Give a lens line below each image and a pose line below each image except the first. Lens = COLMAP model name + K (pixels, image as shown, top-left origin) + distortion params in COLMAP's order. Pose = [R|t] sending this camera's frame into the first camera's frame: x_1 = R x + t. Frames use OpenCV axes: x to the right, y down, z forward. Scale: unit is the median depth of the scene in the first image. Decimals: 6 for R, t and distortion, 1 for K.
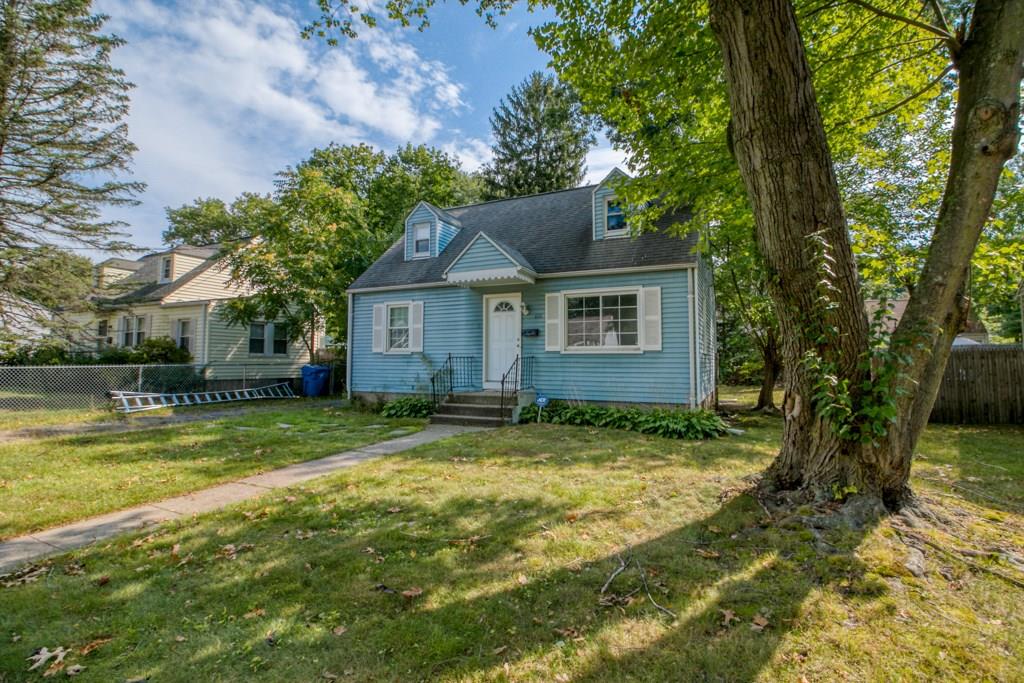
lens RADIAL K [[465.6, 0, 526.8], [0, 465.6, 327.7], [0, 0, 1]] dist [0.005971, -0.004600]
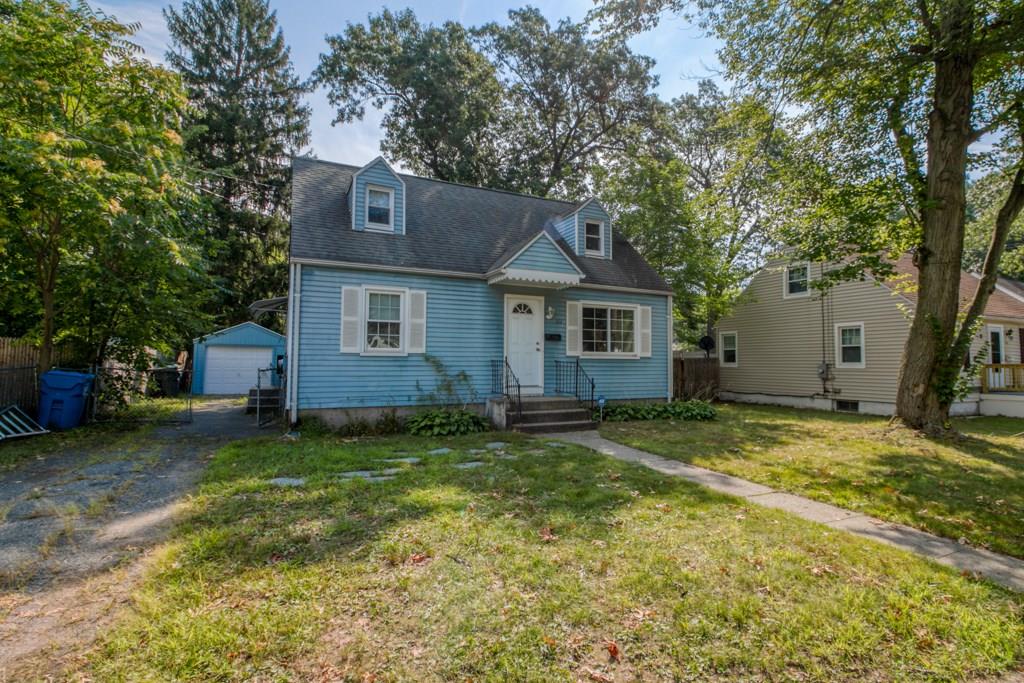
lens RADIAL K [[482.0, 0, 527.8], [0, 482.0, 340.2], [0, 0, 1]] dist [-0.006016, -0.009139]
pose [[0.640979, 0.036094, 0.766709, -0.797021], [-0.060894, 0.998137, 0.003919, 0.015206], [-0.765139, -0.049200, 0.641983, 0.345876]]
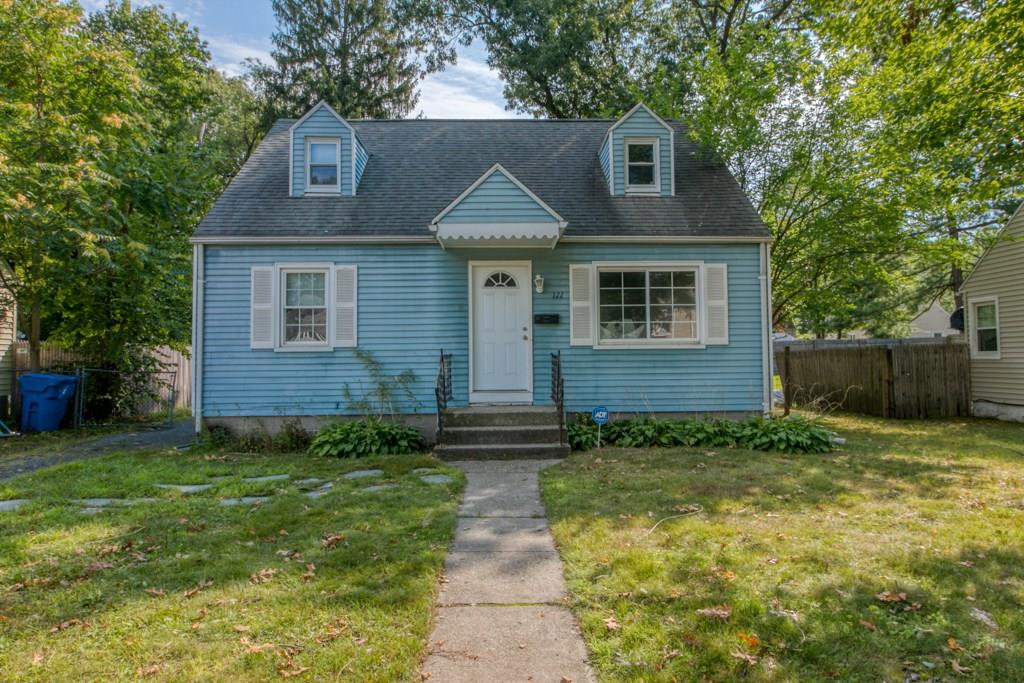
lens RADIAL K [[615.8, 0, 526.0], [0, 615.8, 329.4], [0, 0, 1]] dist [0.003607, -0.011041]
pose [[0.898006, 0.010527, 0.439858, -0.403383], [-0.020238, 0.999644, 0.017393, 0.009840], [-0.439518, -0.024521, 0.897899, 0.179998]]
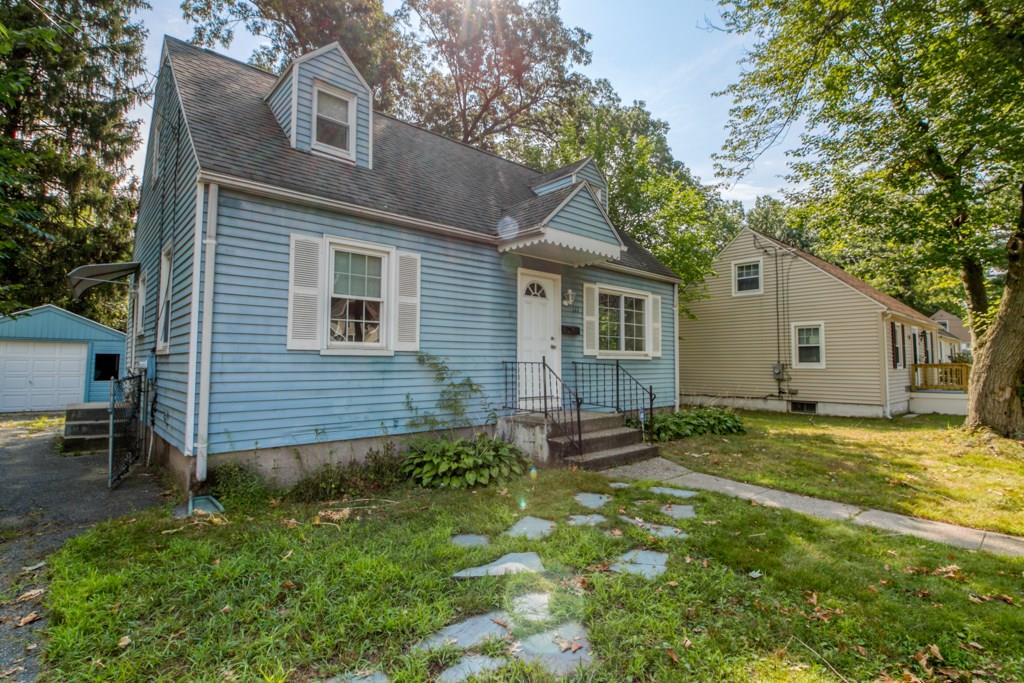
lens RADIAL K [[482.0, 0, 513.8], [0, 482.0, 335.6], [0, 0, 1]] dist [-0.006016, -0.009139]
pose [[0.405853, 0.049281, 0.912609, -0.710361], [-0.070266, 0.997272, -0.022604, 0.041029], [-0.911233, -0.054951, 0.408208, 0.726004]]
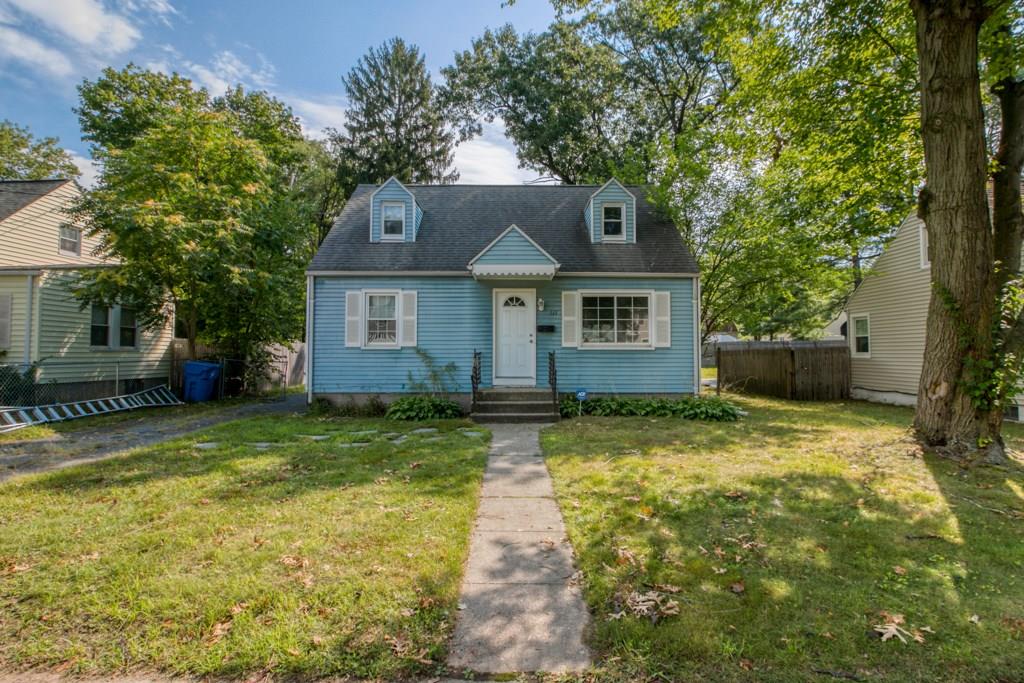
lens RADIAL K [[482.0, 0, 525.4], [0, 482.0, 331.9], [0, 0, 1]] dist [-0.006016, -0.009139]
pose [[0.903831, 0.016352, 0.427578, -0.458956], [-0.028992, 0.999313, 0.023069, -0.005412], [-0.426907, -0.033247, 0.903684, 0.066249]]
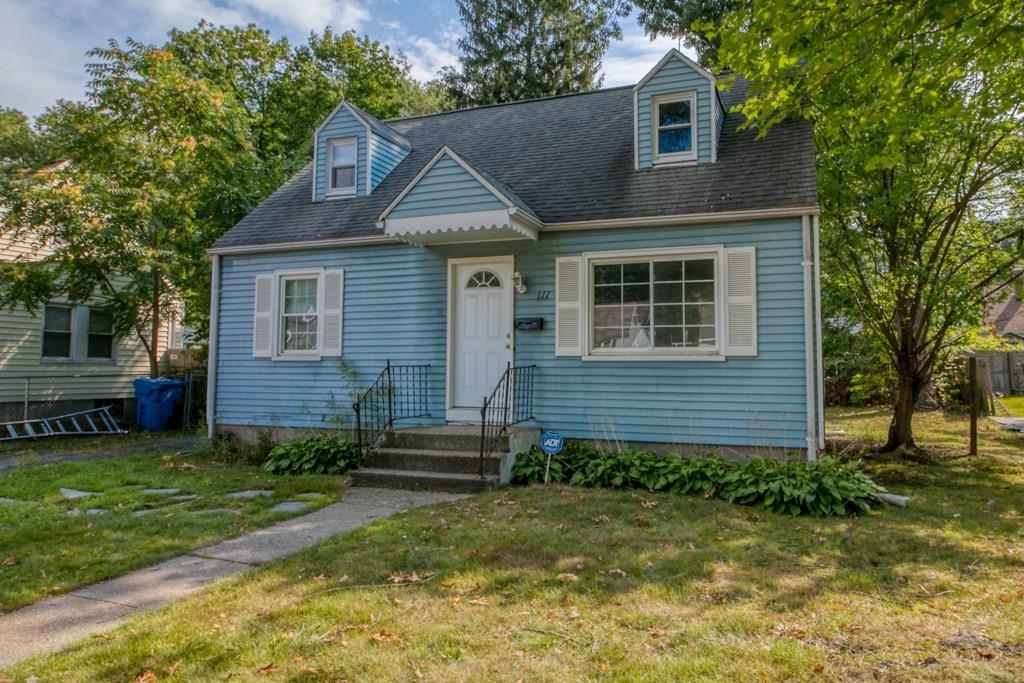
lens RADIAL K [[674.5, 0, 558.6], [0, 674.5, 315.9], [0, 0, 1]] dist [0.002784, 0.008805]
pose [[0.996873, 0.006706, 0.078737, -0.021350], [-0.006419, 0.999972, -0.003893, 0.003066], [-0.078761, 0.003375, 0.996888, 0.149529]]
